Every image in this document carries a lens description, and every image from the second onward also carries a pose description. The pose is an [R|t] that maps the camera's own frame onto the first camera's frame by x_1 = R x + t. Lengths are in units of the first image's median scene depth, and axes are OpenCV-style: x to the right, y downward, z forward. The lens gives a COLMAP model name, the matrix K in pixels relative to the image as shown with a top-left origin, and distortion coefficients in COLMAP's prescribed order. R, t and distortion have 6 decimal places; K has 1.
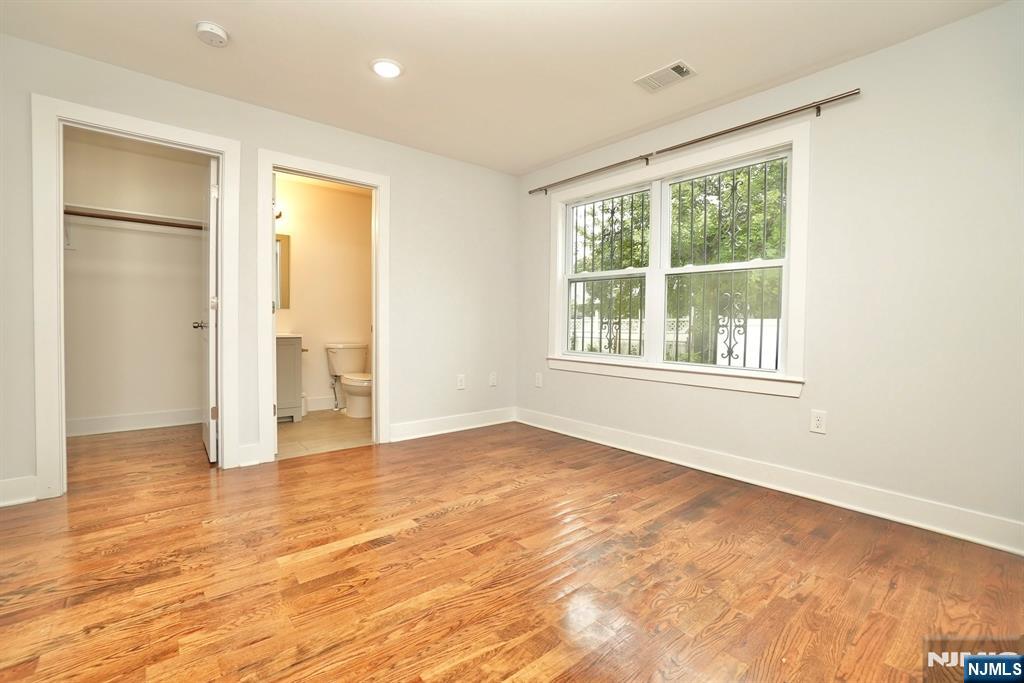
lens RADIAL K [[453.5, 0, 508.3], [0, 453.5, 339.1], [0, 0, 1]] dist [-0.055948, 0.020441]
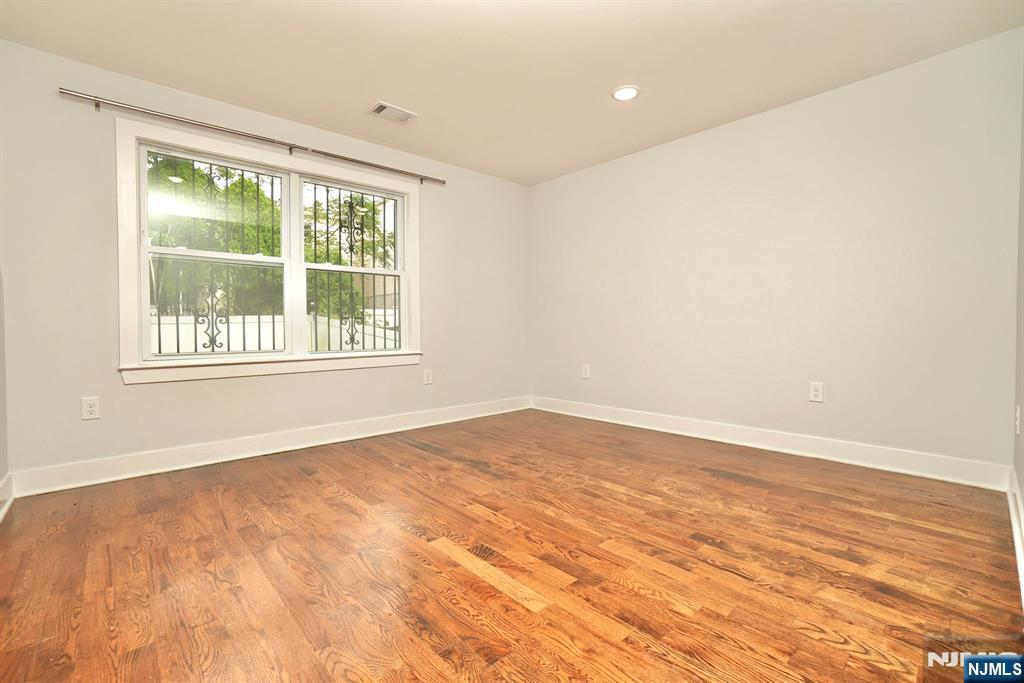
lens RADIAL K [[441.3, 0, 509.4], [0, 441.3, 328.2], [0, 0, 1]] dist [0.027990, 0.000053]
pose [[-0.043660, -0.022252, 0.998799, -1.101882], [0.019302, 0.999547, 0.023113, -0.030549], [-0.998860, 0.020288, -0.043210, 0.897034]]
